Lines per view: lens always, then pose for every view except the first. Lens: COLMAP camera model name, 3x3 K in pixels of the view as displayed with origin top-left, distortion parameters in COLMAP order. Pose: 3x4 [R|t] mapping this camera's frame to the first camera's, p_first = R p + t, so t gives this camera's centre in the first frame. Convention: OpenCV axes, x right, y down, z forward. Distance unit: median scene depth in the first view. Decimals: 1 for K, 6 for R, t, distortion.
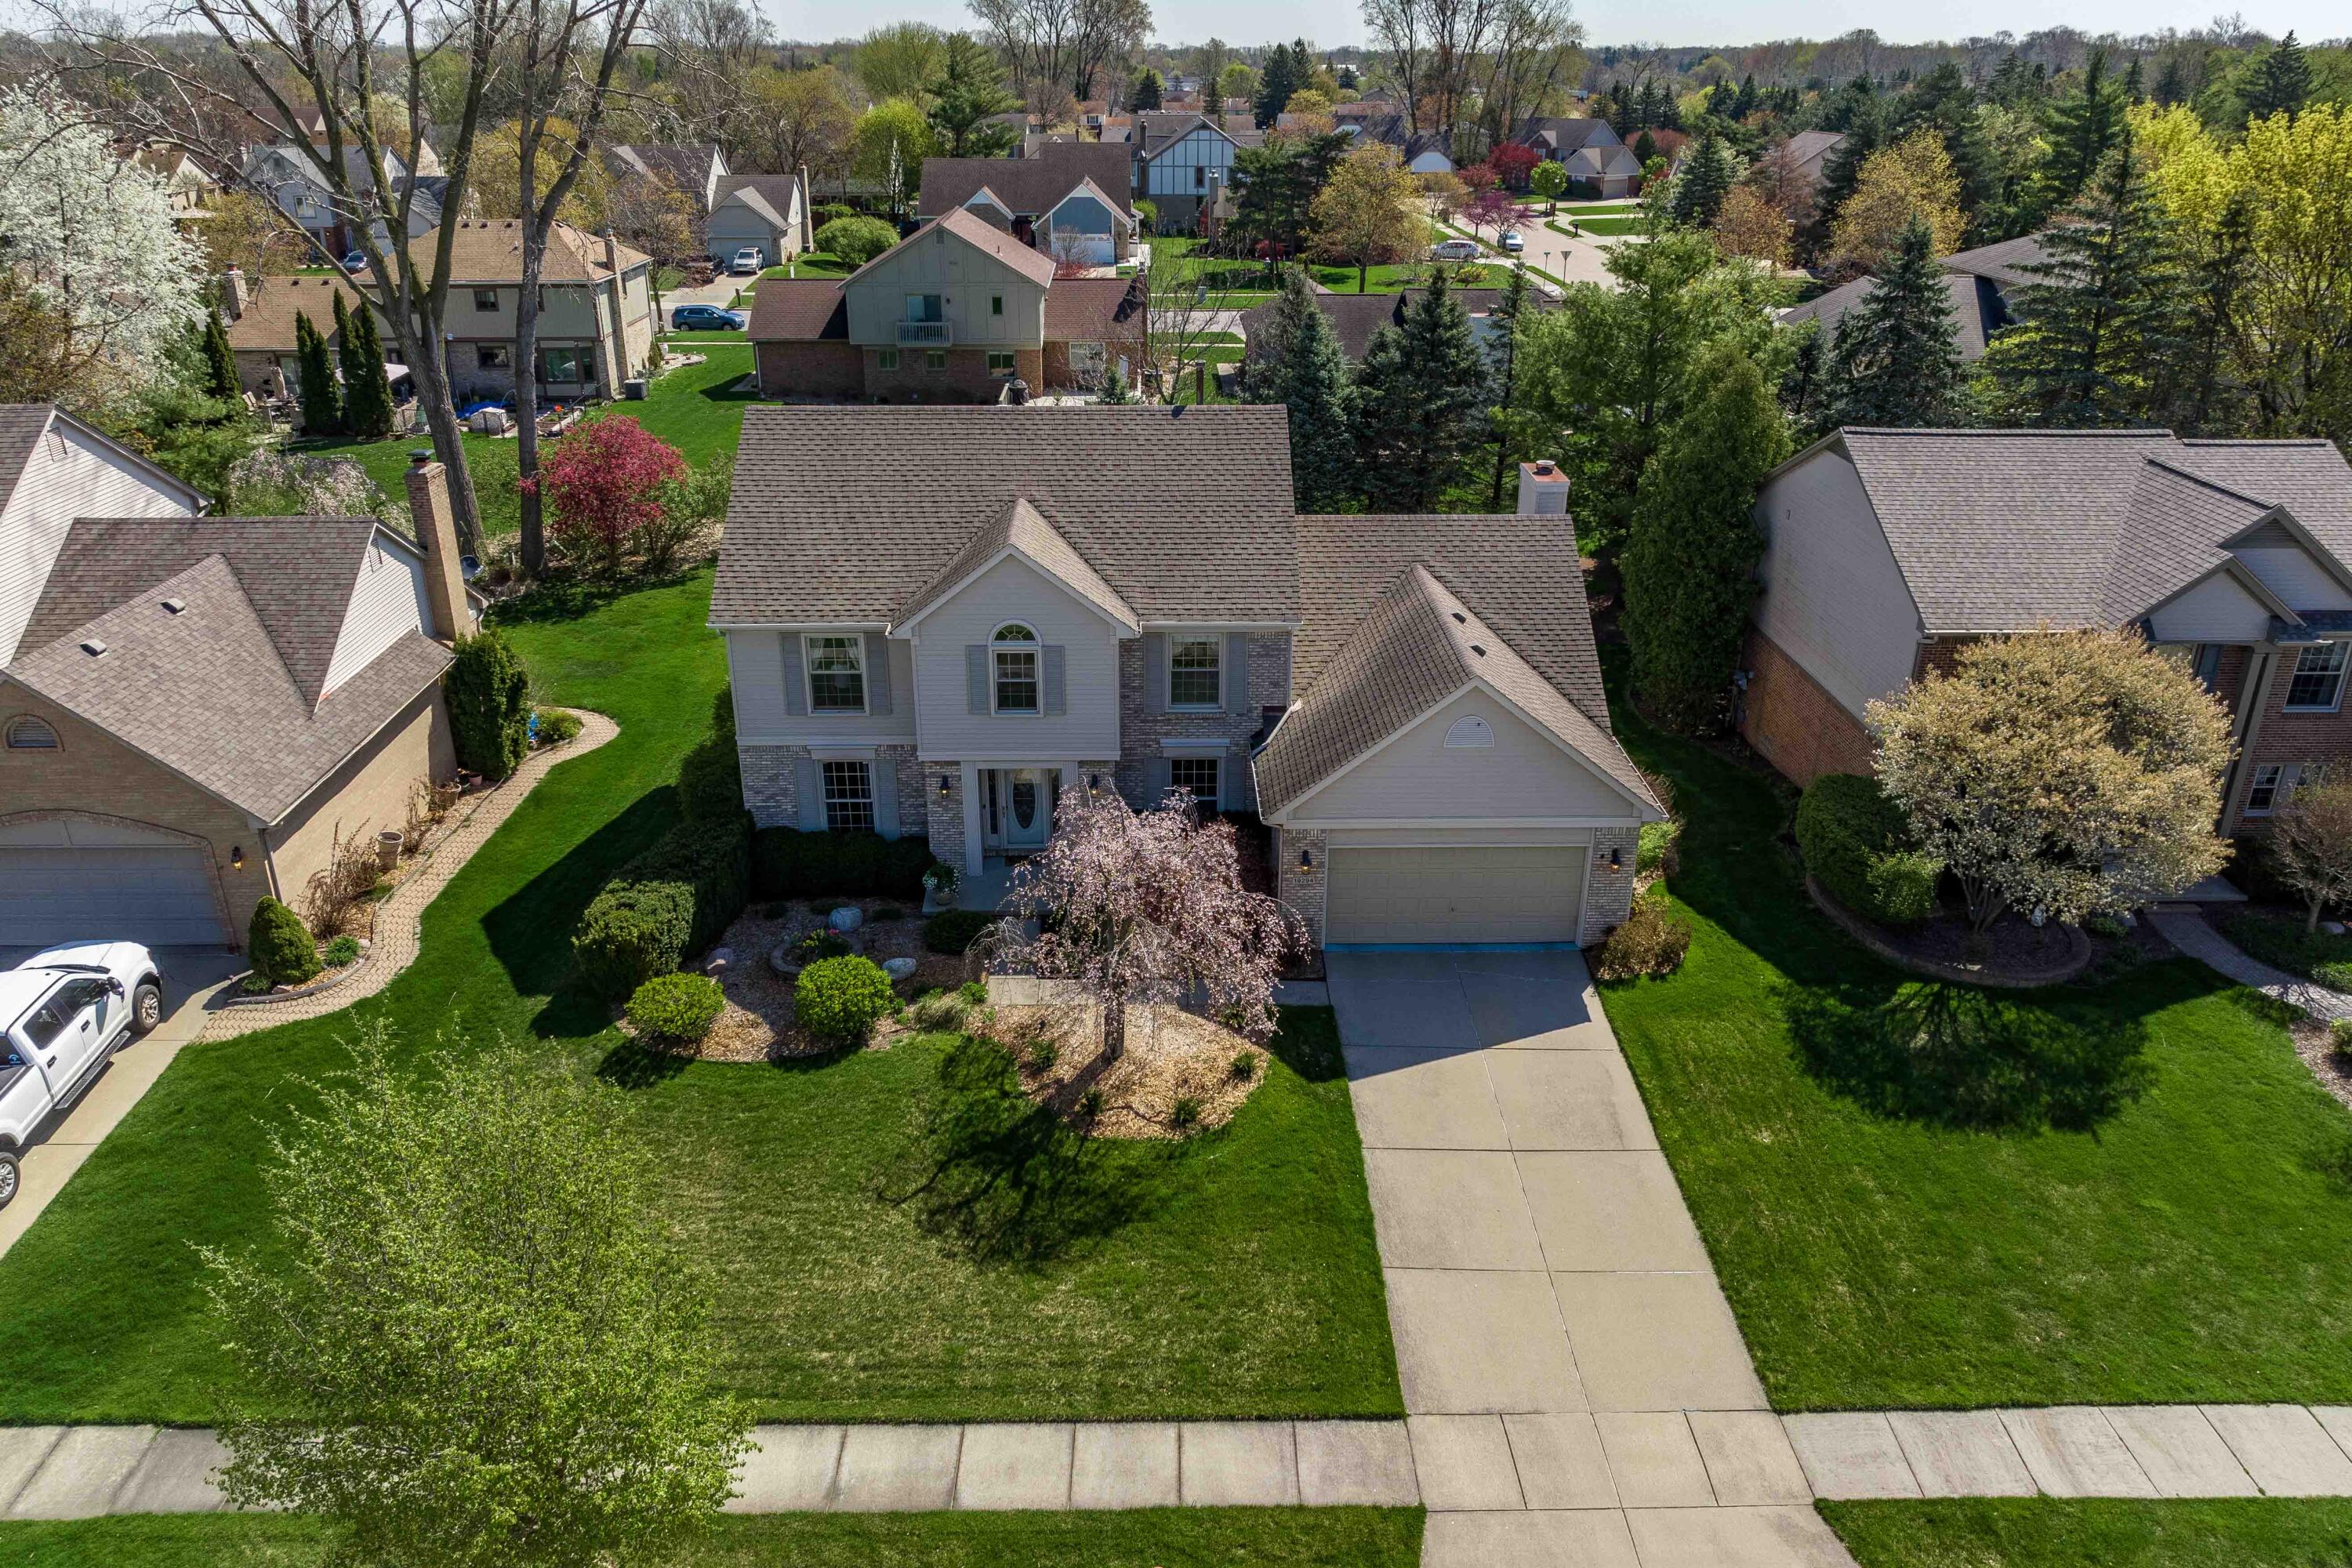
lens RADIAL K [[1644.8, 0, 1178.3], [0, 1644.8, 783.5], [0, 0, 1]] dist [-0.024370, 0.005986]
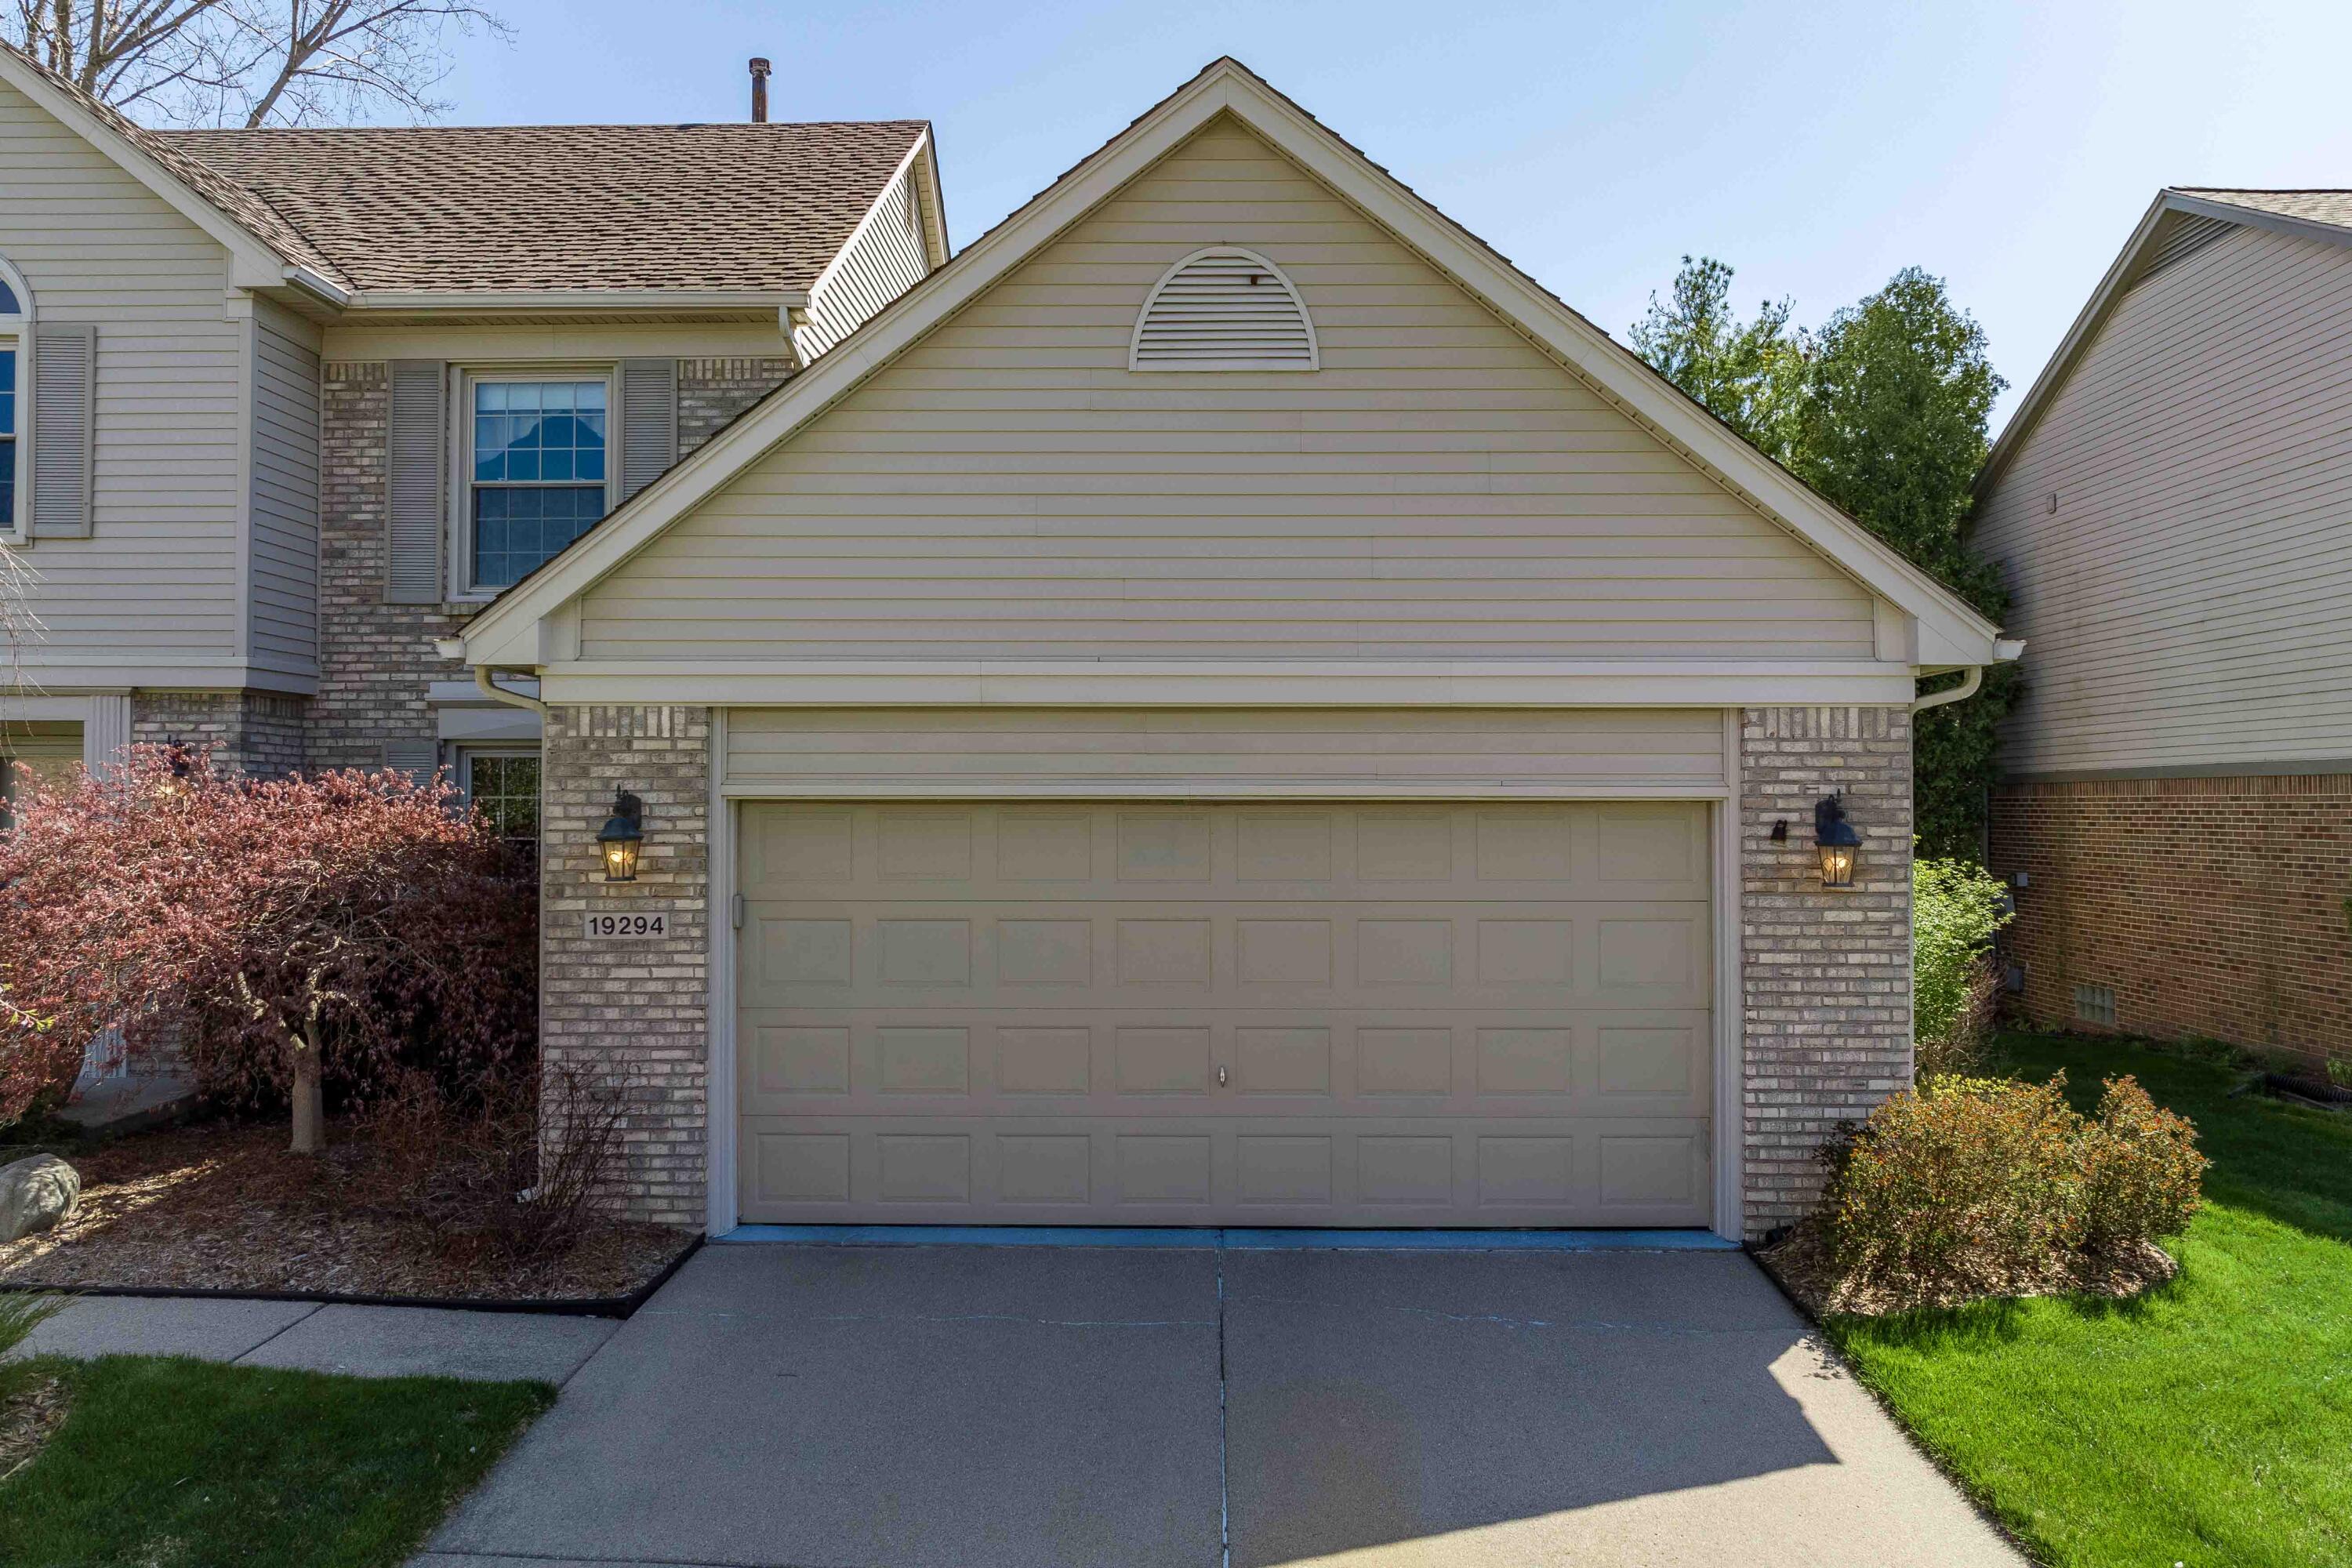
lens RADIAL K [[1644.8, 0, 1184.6], [0, 1644.8, 789.3], [0, 0, 1]] dist [-0.024370, 0.005986]
pose [[0.999318, -0.002168, -0.036858, 0.184978], [-0.013368, 0.909290, -0.415947, 0.155201], [0.034417, 0.416156, 0.908641, 0.805013]]
